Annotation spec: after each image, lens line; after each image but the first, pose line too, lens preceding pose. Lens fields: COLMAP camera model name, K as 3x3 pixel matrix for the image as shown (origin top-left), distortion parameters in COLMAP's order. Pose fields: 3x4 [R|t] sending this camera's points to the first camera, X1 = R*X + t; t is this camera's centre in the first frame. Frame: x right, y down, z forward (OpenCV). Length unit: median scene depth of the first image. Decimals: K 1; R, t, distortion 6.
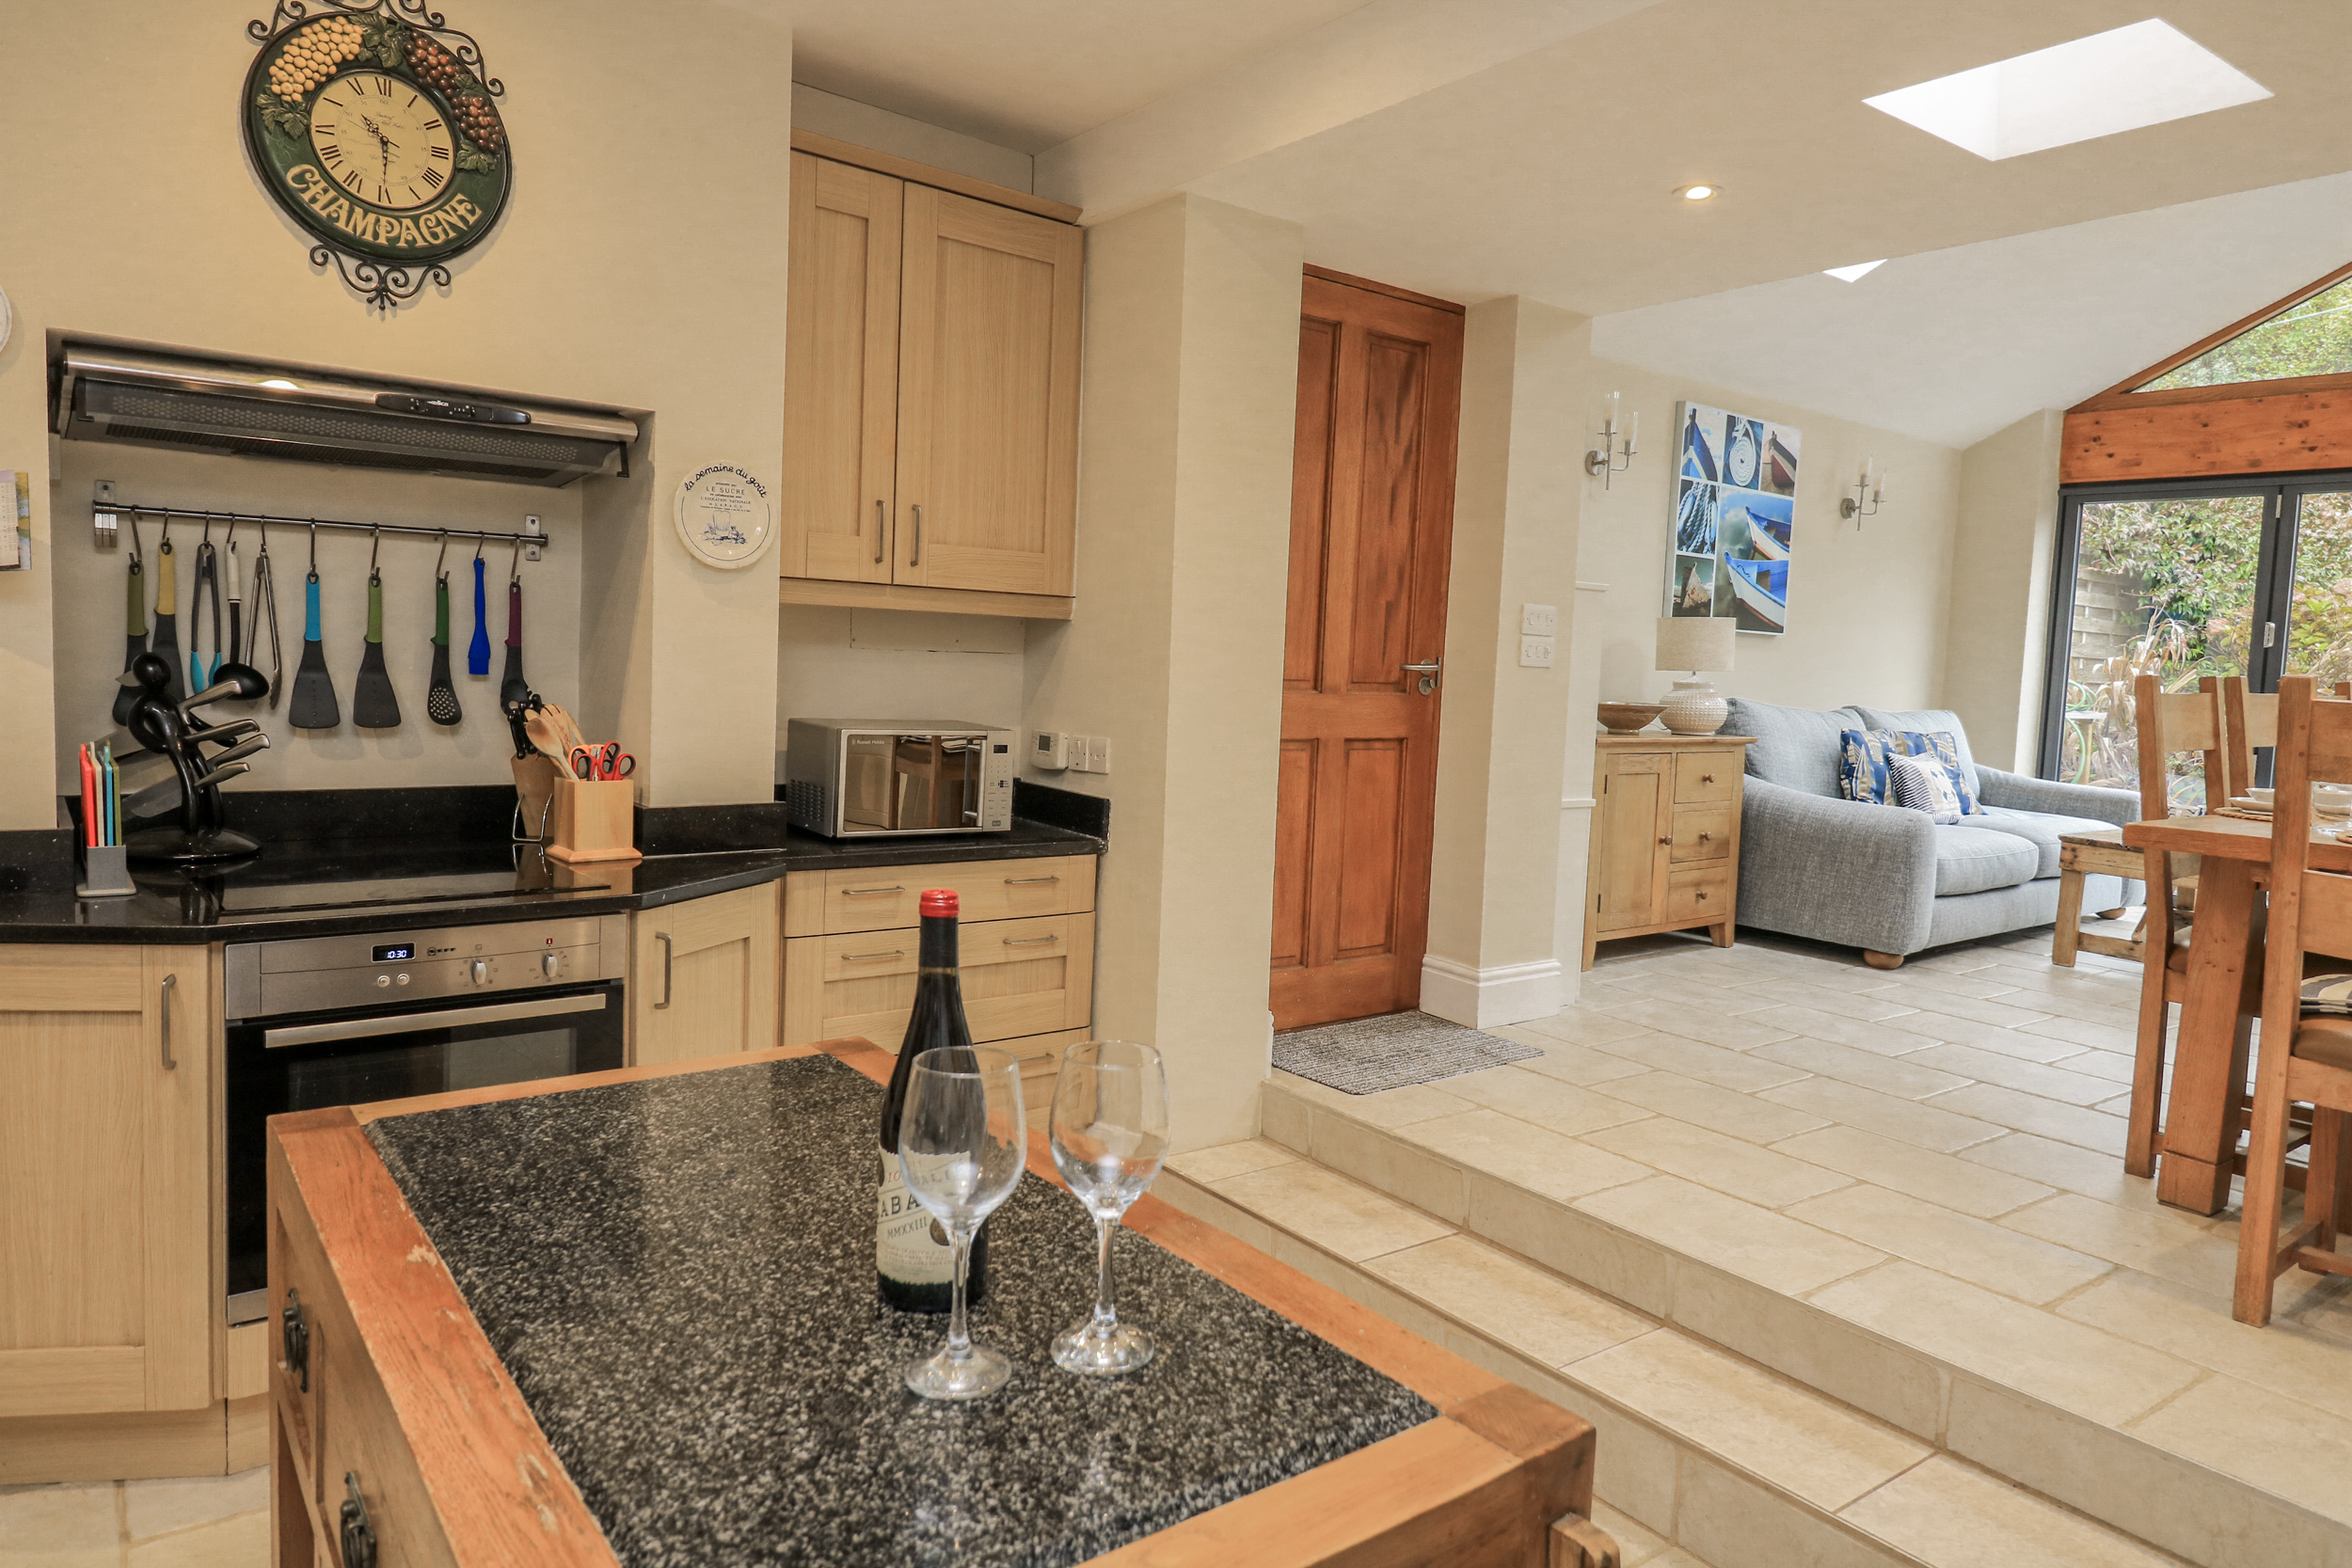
lens RADIAL K [[1494.6, 0, 1171.5], [0, 1494.6, 762.9], [0, 0, 1]] dist [0.007278, -0.007277]
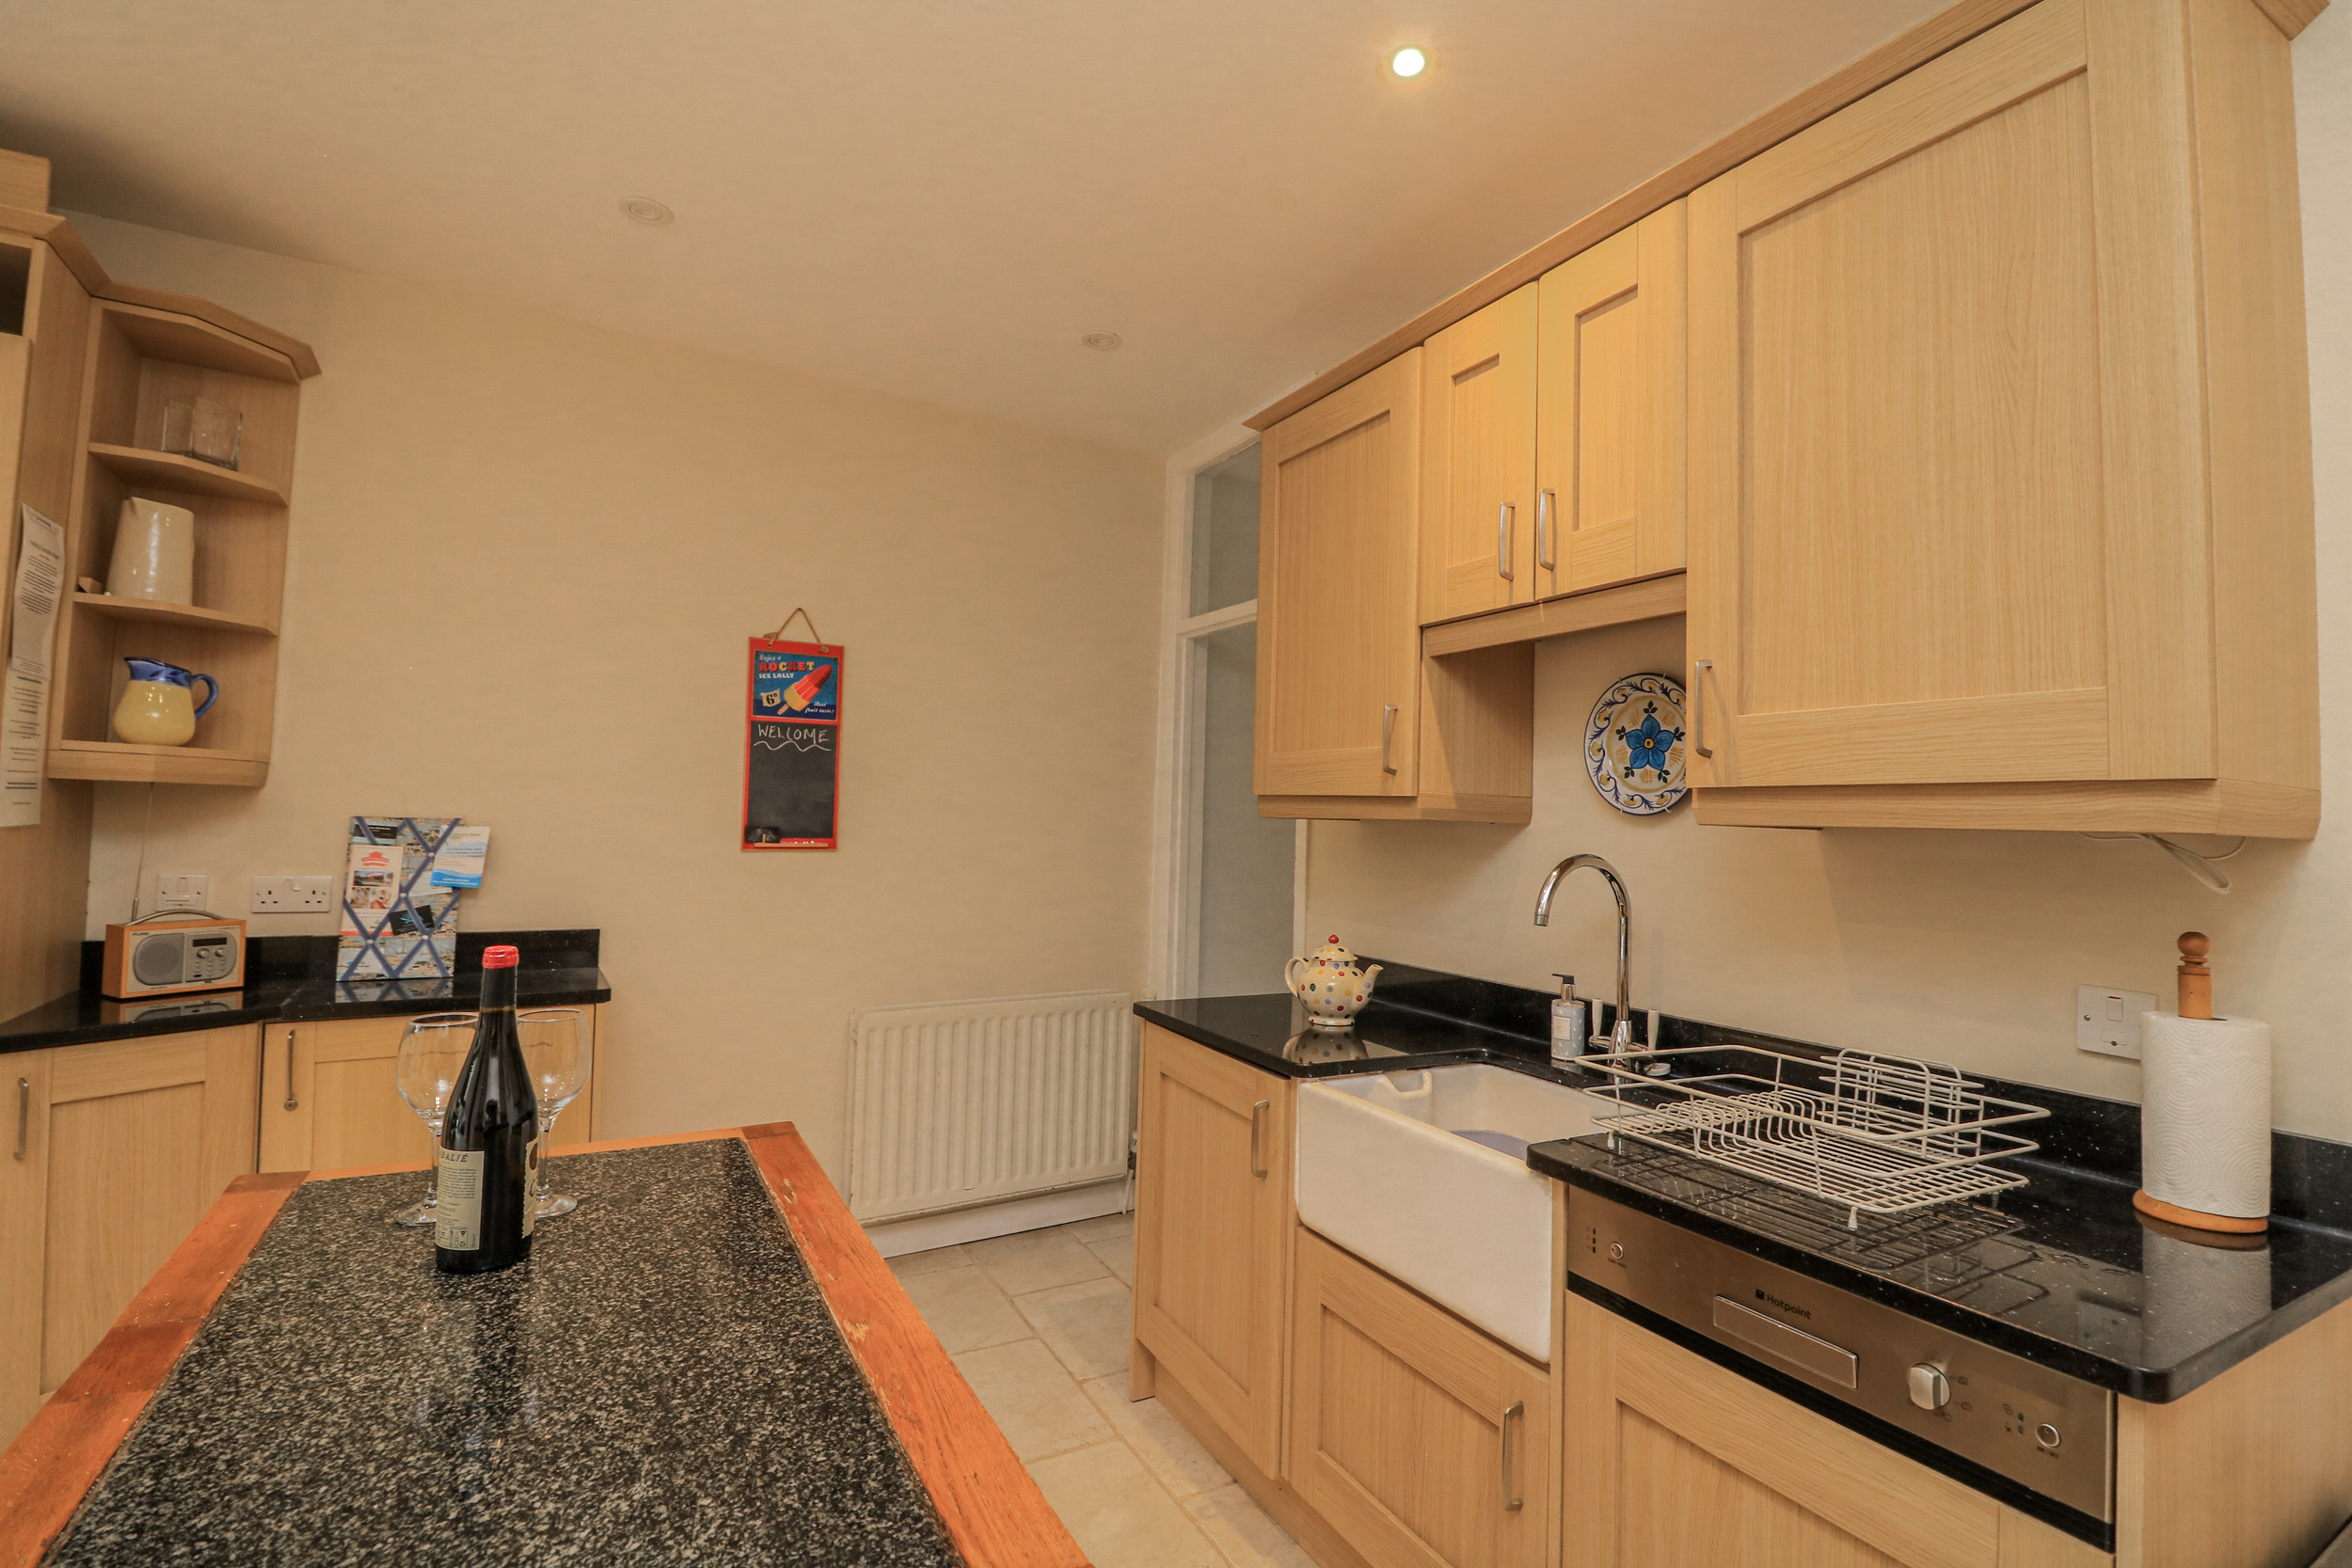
lens RADIAL K [[1073.3, 0, 1190.7], [0, 1073.3, 772.0], [0, 0, 1]] dist [-0.008606, -0.005643]
pose [[-0.991279, -0.061478, 0.116564, -0.297116], [-0.057119, 0.997550, 0.040383, -0.050550], [-0.118761, 0.033373, -0.992362, 0.637515]]
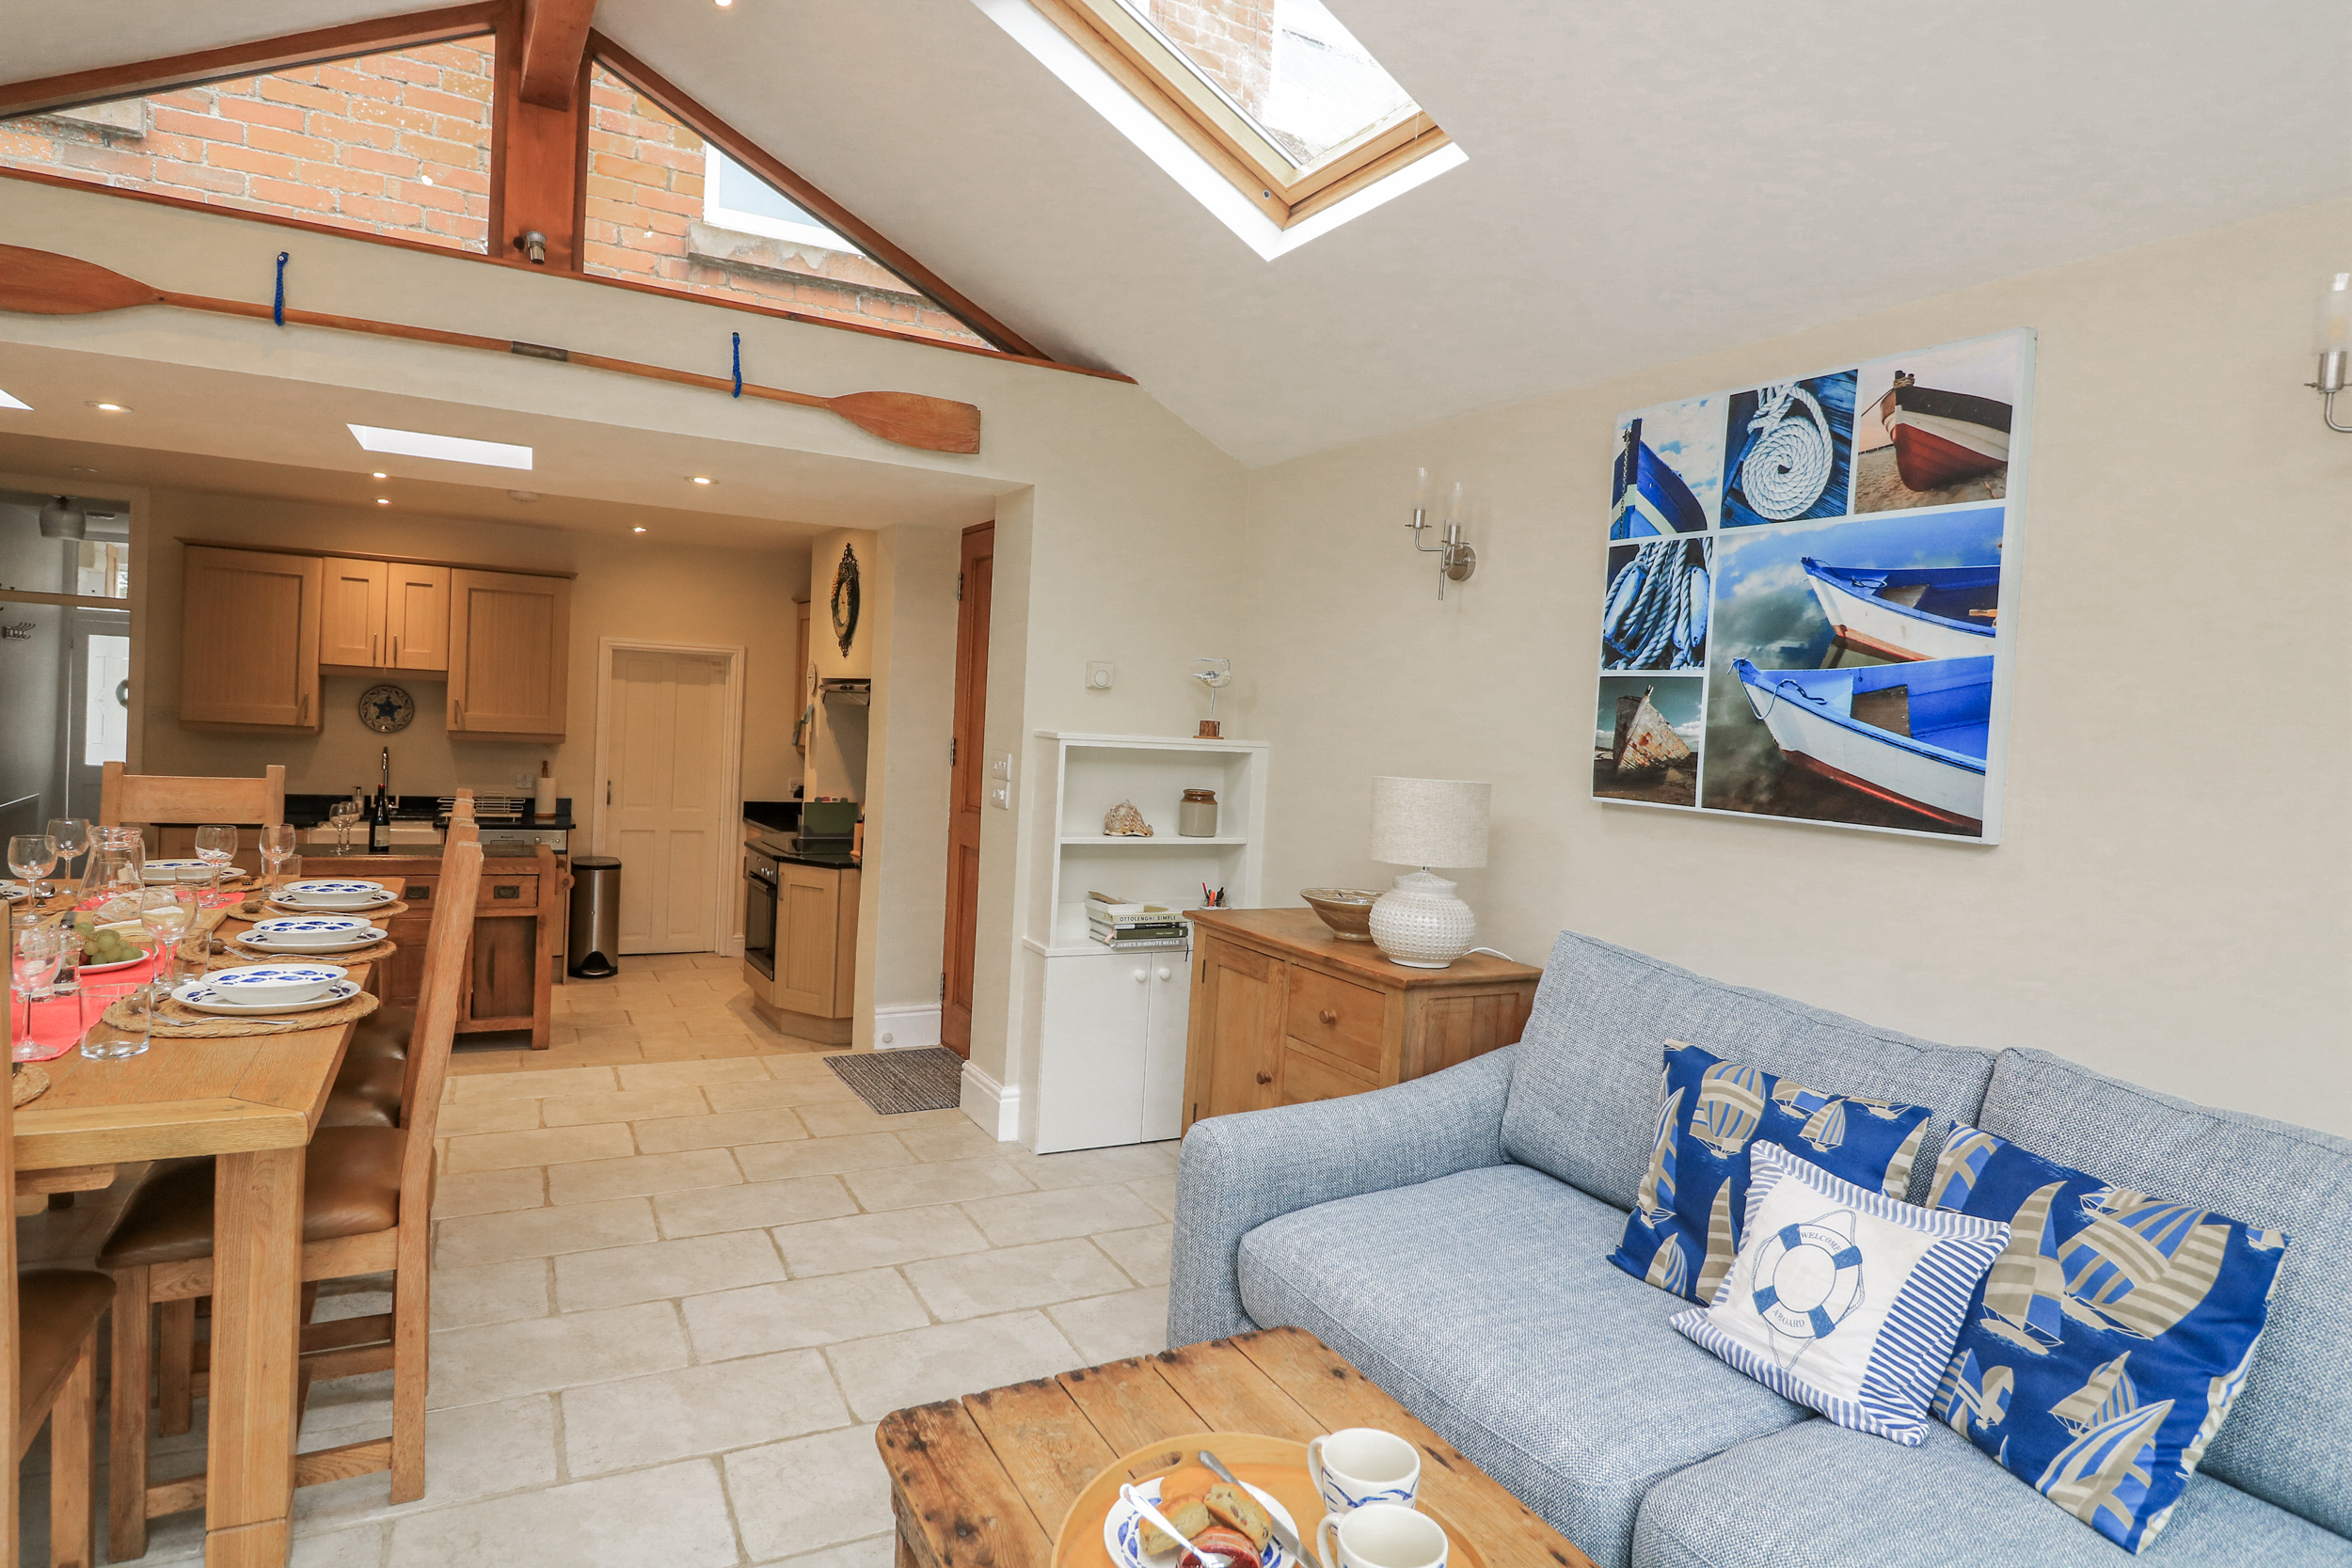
lens RADIAL K [[1312.4, 0, 1169.8], [0, 1312.4, 765.9], [0, 0, 1]] dist [0.003922, -0.000129]
pose [[-0.155738, -0.014935, -0.987685, 1.635289], [-0.135813, 0.990714, 0.006434, -0.162659], [0.978417, 0.135143, -0.156320, 1.743050]]
